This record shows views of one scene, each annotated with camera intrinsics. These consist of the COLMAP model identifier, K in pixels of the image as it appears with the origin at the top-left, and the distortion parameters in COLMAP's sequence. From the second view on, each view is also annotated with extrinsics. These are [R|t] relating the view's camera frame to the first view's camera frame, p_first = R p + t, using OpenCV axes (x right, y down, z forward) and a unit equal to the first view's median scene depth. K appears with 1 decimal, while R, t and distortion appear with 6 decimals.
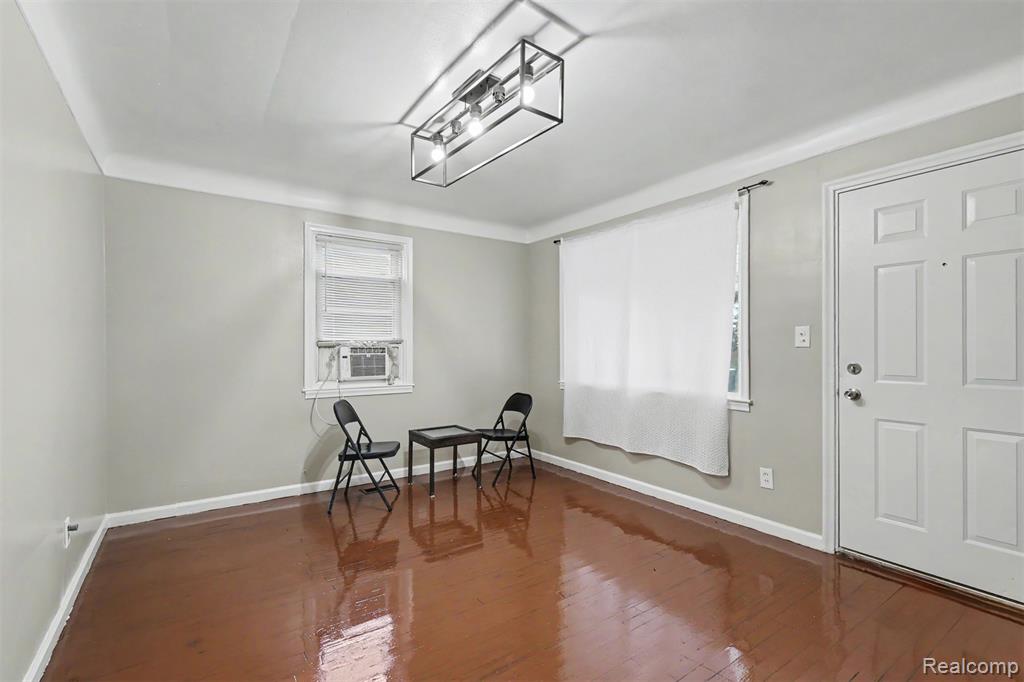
lens RADIAL K [[448.9, 0, 535.3], [0, 448.9, 350.1], [0, 0, 1]] dist [-0.000488, -0.000354]
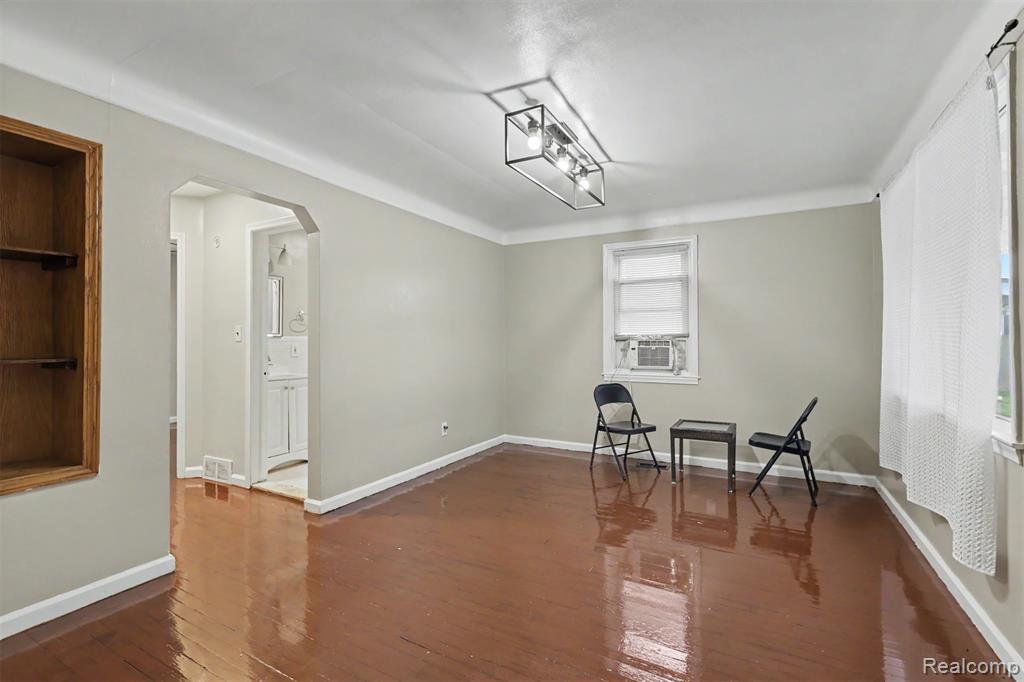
lens RADIAL K [[448.9, 0, 515.3], [0, 448.9, 337.0], [0, 0, 1]] dist [-0.000488, -0.000354]
pose [[0.448397, -0.007378, -0.893804, 0.503045], [-0.002945, 0.999948, -0.009731, -0.003898], [0.893830, 0.006995, 0.448352, 0.179322]]
